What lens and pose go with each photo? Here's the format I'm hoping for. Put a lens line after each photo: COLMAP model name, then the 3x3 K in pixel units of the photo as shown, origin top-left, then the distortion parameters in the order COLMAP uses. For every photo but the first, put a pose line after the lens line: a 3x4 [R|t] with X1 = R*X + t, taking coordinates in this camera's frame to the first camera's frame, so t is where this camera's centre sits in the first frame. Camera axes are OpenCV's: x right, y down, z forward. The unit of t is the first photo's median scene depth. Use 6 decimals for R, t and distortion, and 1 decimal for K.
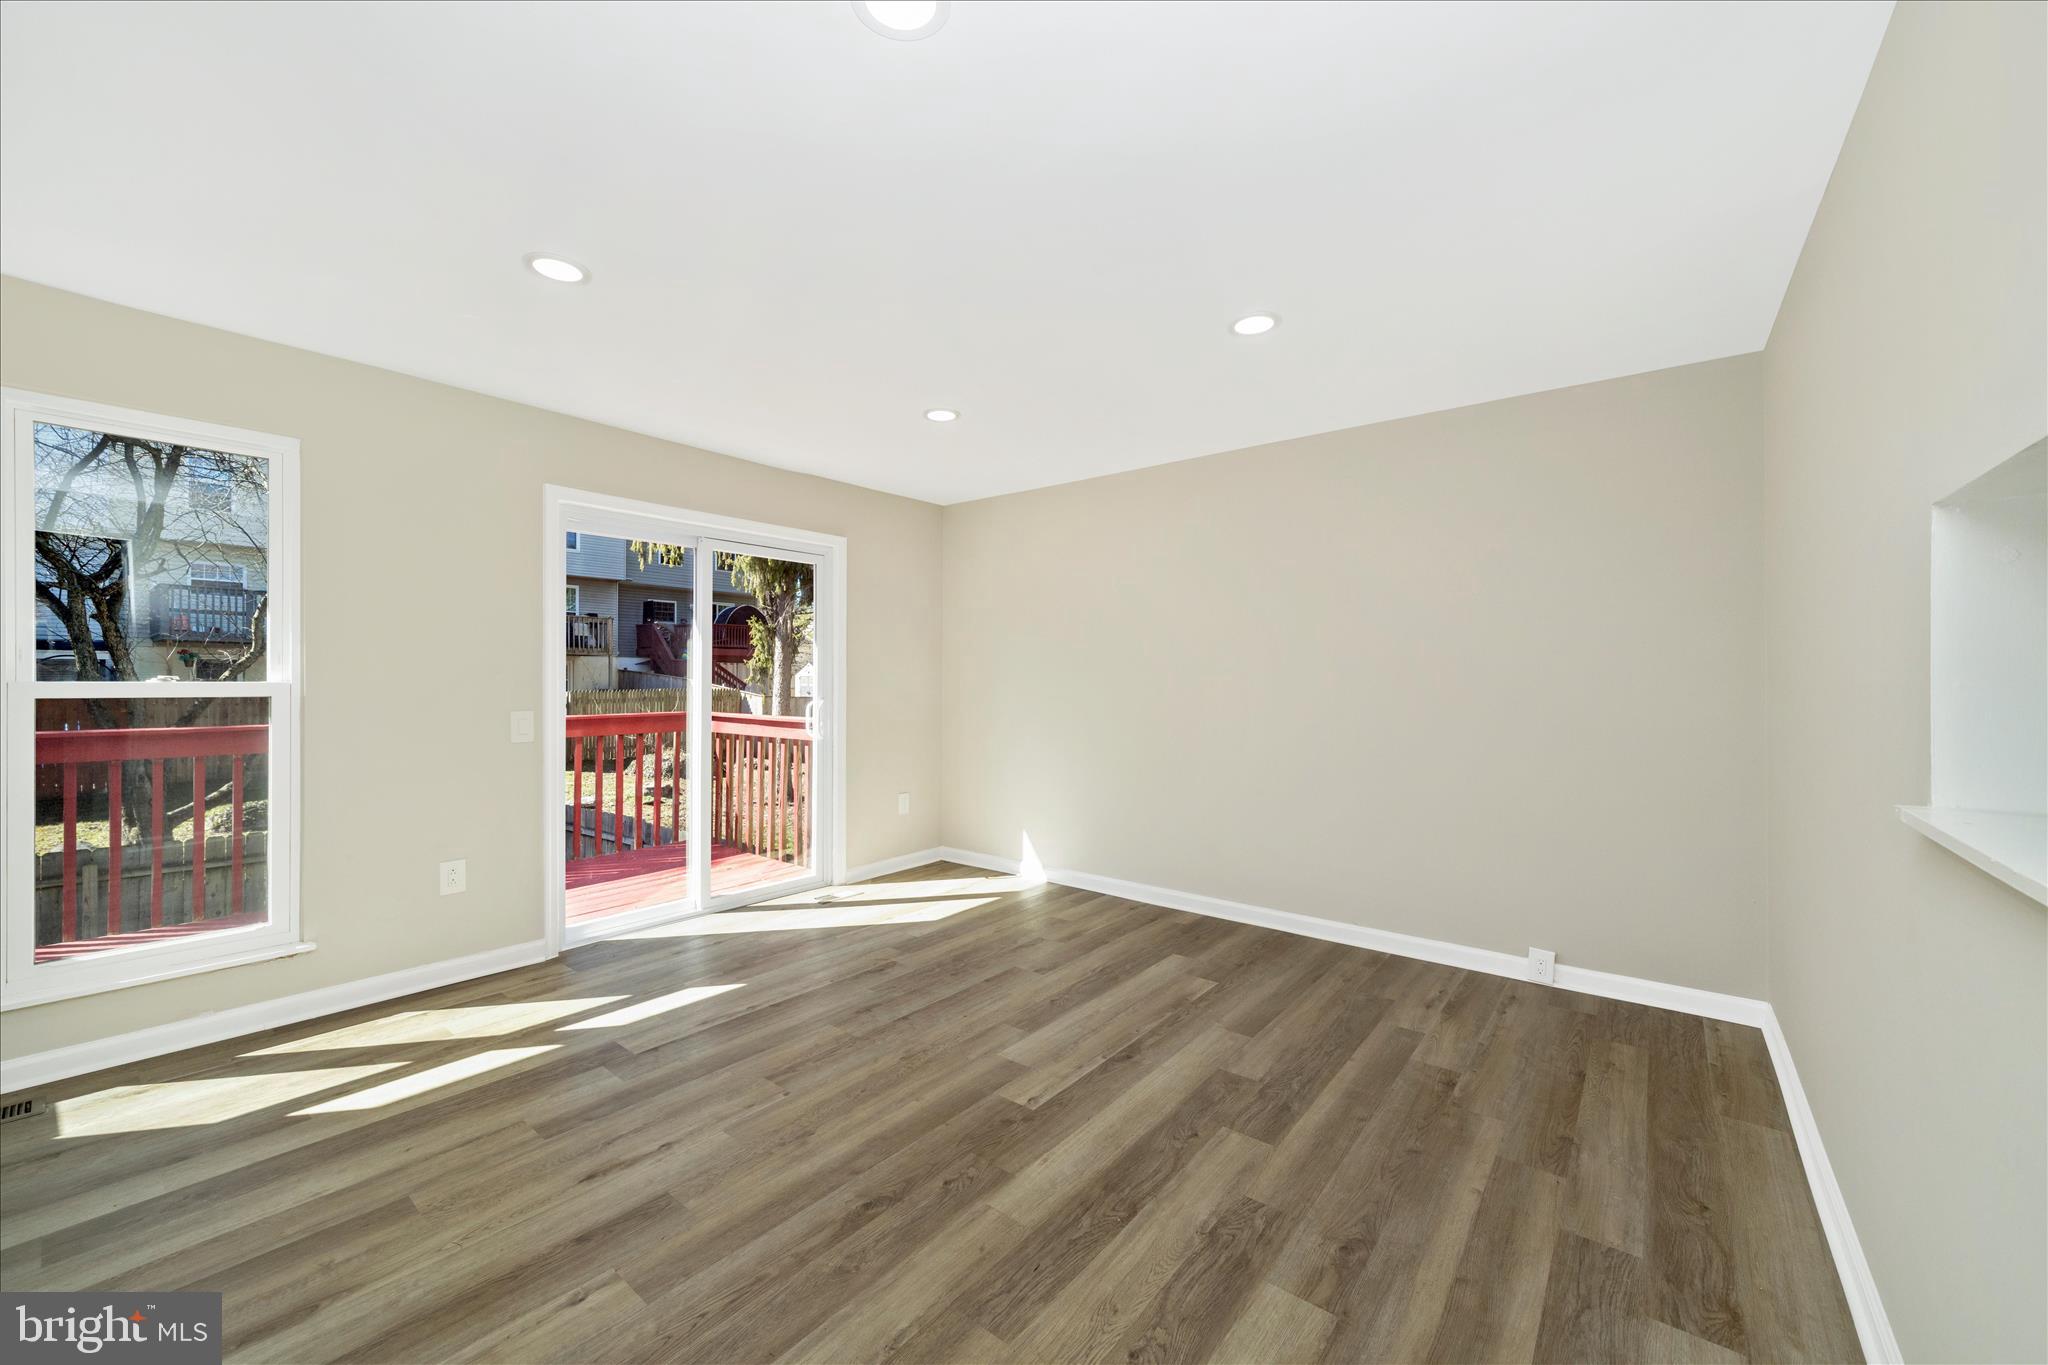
lens RADIAL K [[780.2, 0, 1017.0], [0, 780.2, 680.6], [0, 0, 1]] dist [-0.001441, 0.000206]
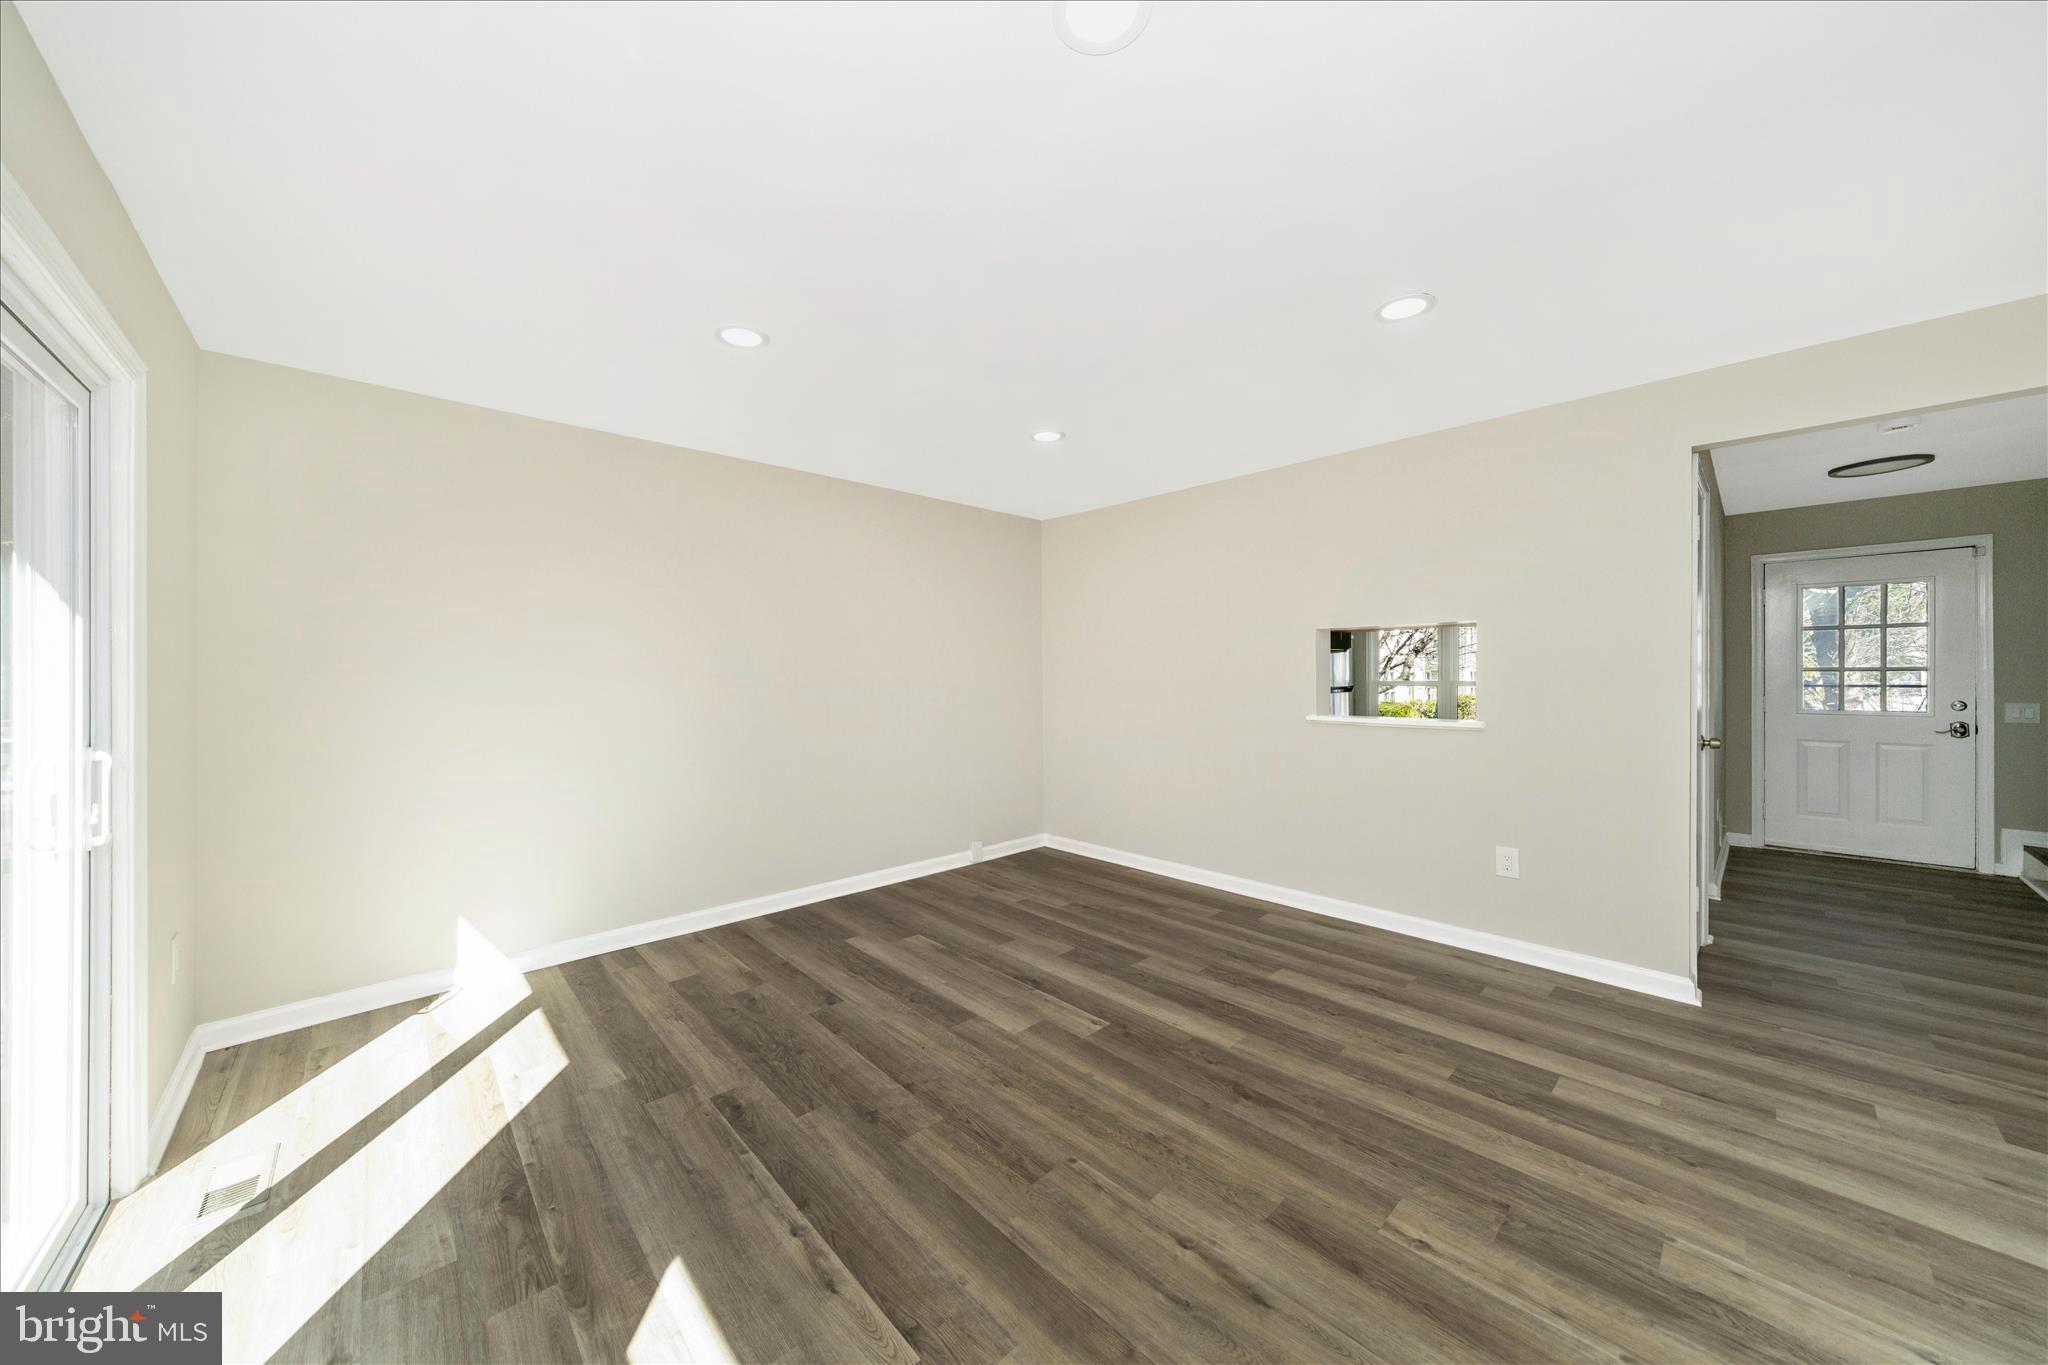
lens RADIAL K [[707.7, 0, 1025.3], [0, 707.7, 671.4], [0, 0, 1]] dist [-0.000451, -0.000350]
pose [[0.134513, 0.001265, 0.990911, -1.005464], [0.011881, 0.999925, -0.002889, -0.013555], [-0.990841, 0.012162, 0.134488, 0.869203]]
